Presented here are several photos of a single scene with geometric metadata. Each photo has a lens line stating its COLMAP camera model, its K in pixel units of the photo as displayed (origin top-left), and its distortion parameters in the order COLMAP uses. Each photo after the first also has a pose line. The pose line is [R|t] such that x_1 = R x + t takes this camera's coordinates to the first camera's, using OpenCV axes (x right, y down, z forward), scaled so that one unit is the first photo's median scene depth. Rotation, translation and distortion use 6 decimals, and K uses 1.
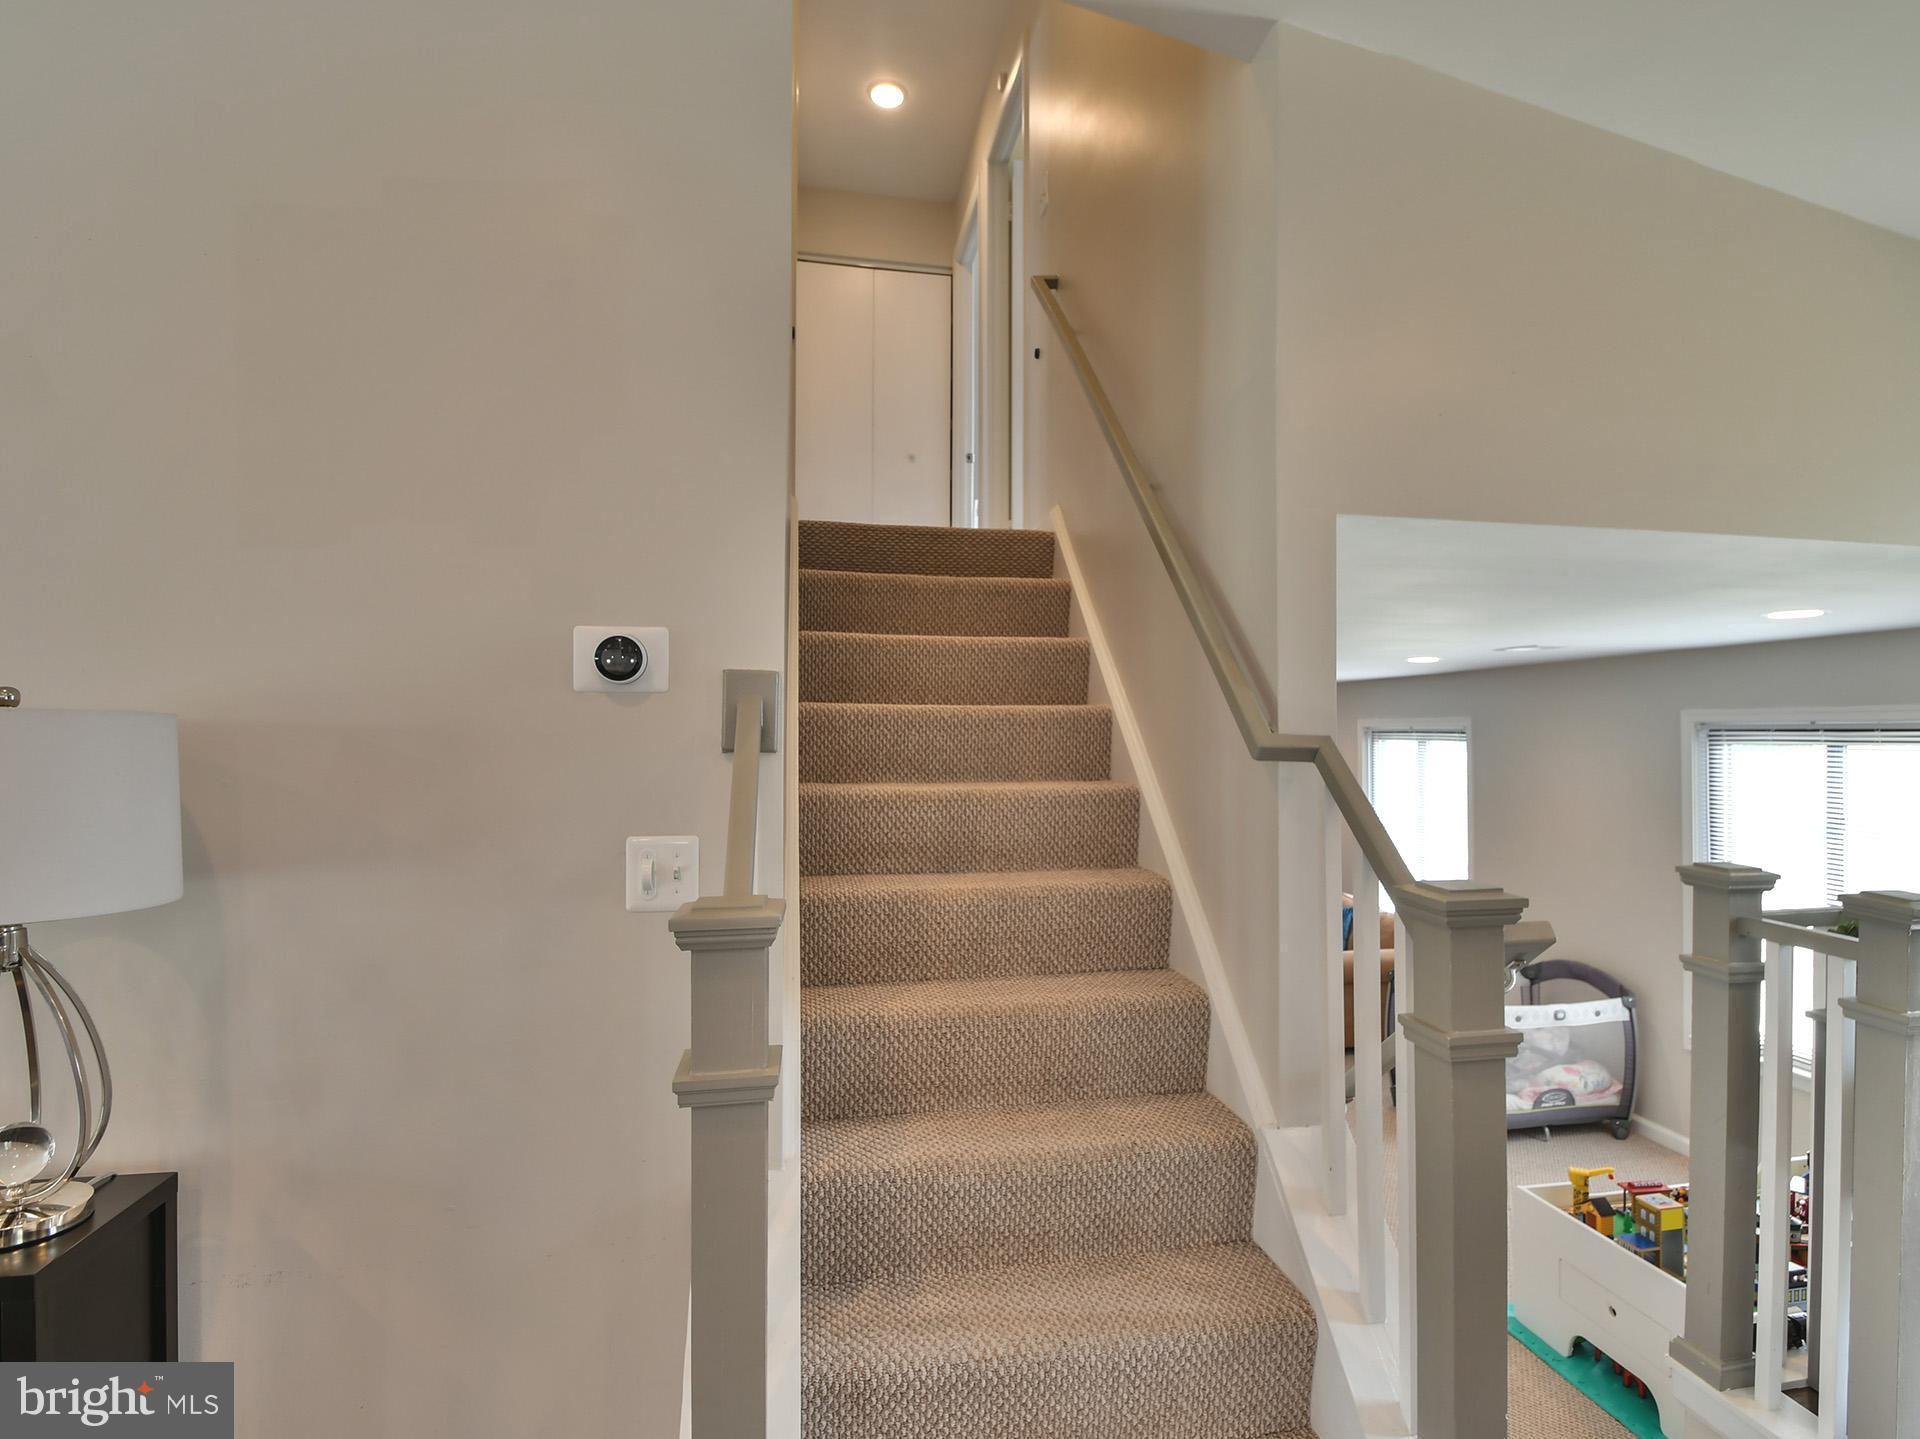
lens RADIAL K [[1048.1, 0, 973.9], [0, 1048.1, 727.2], [0, 0, 1]] dist [-0.010121, -0.005357]
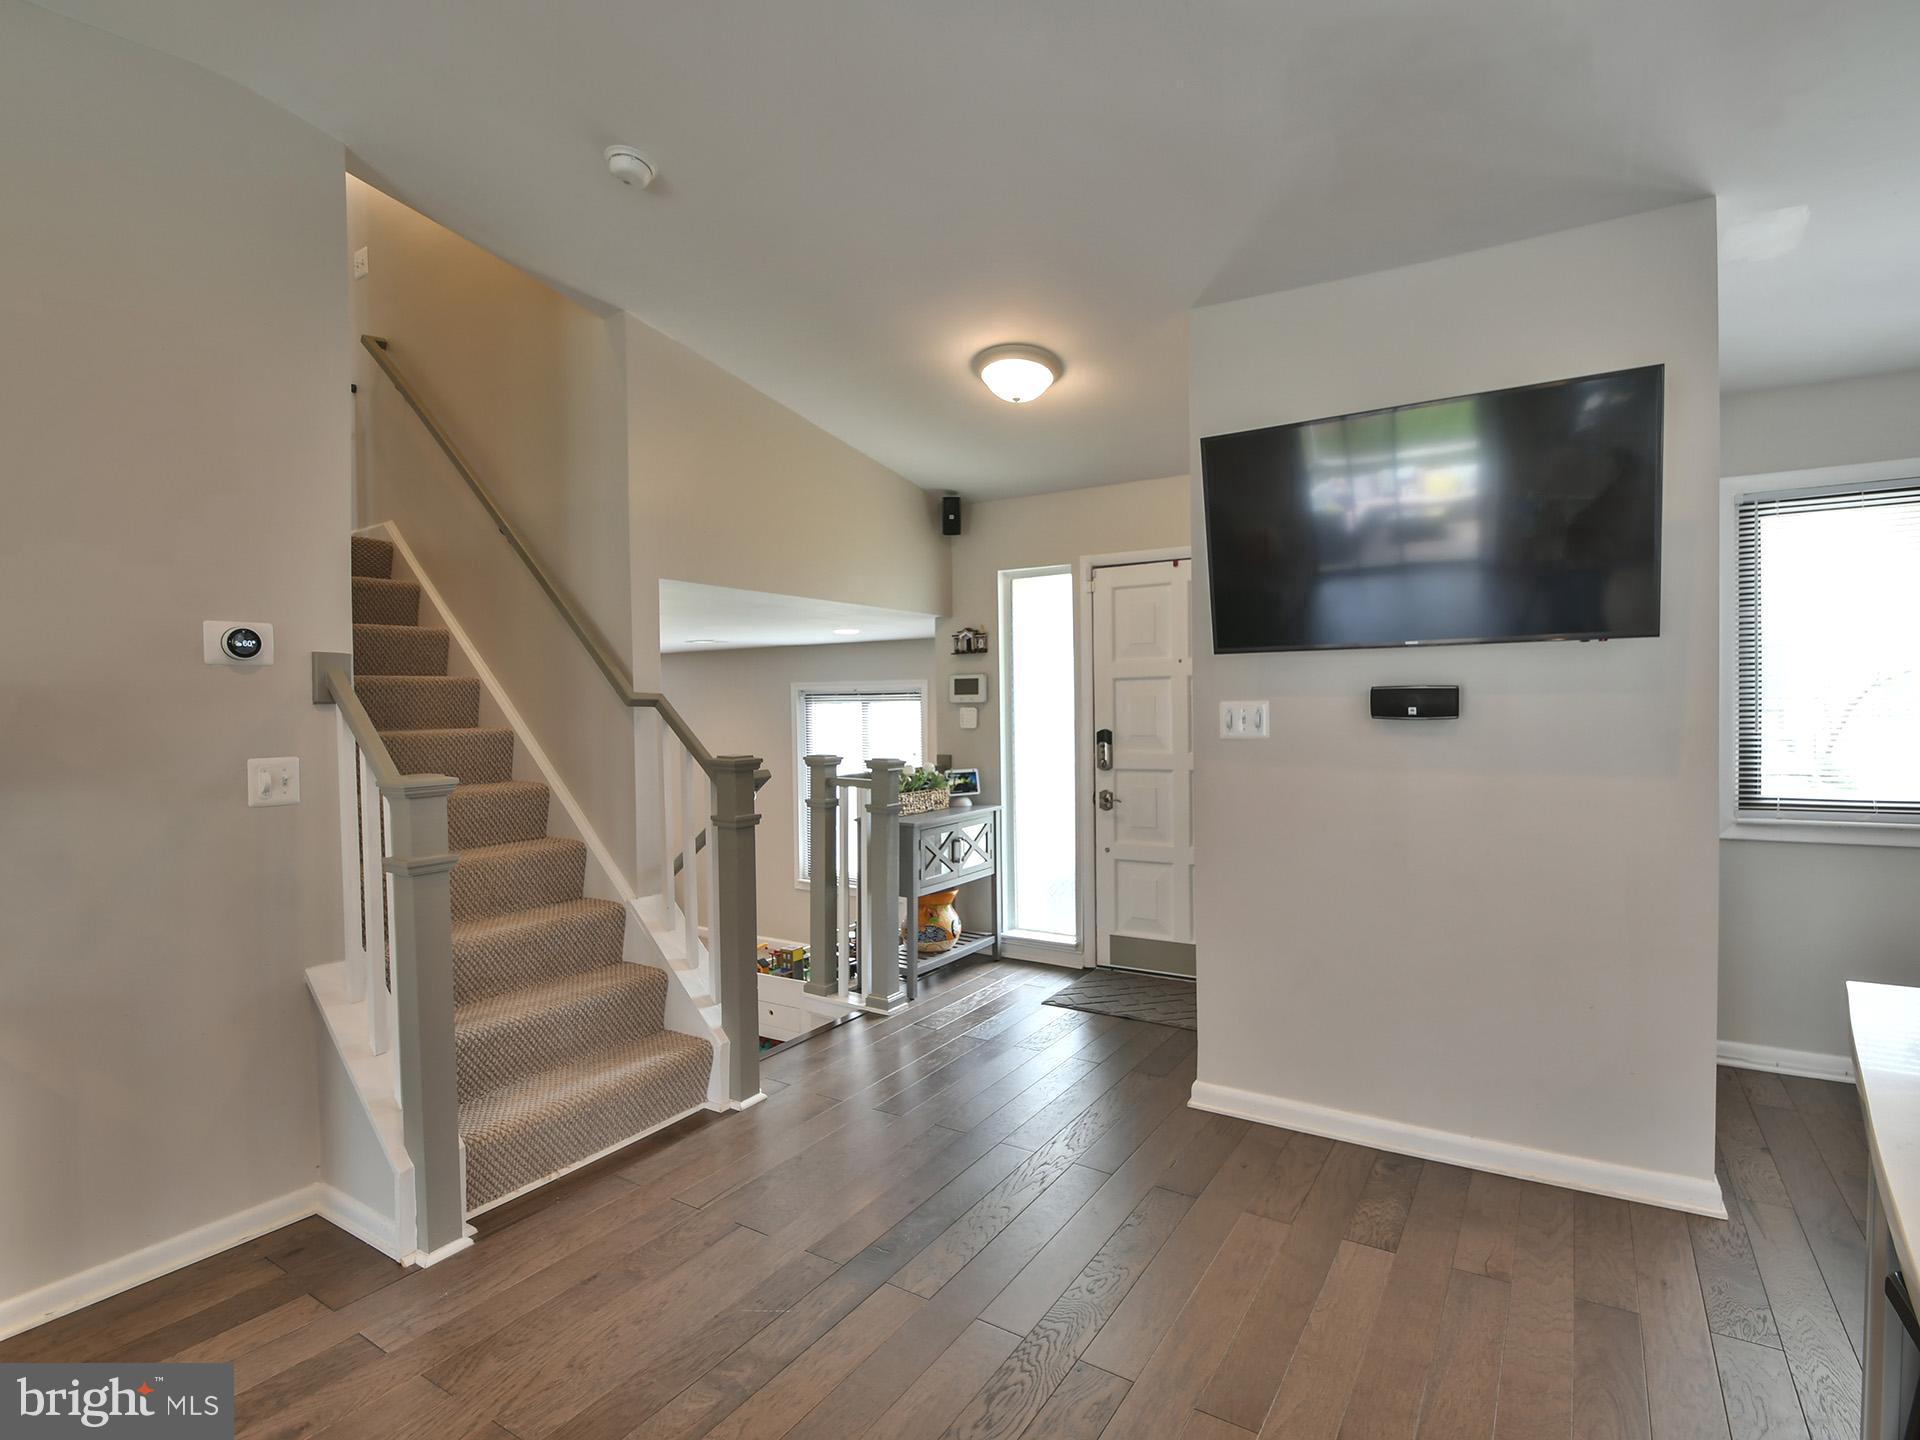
lens RADIAL K [[954.3, 0, 967.6], [0, 954.3, 720.0], [0, 0, 1]] dist [0.008084, -0.010186]
pose [[0.699461, -0.021979, 0.714333, -0.487437], [0.005382, 0.999661, 0.025489, 0.013916], [-0.714651, -0.013984, 0.699342, -0.605780]]
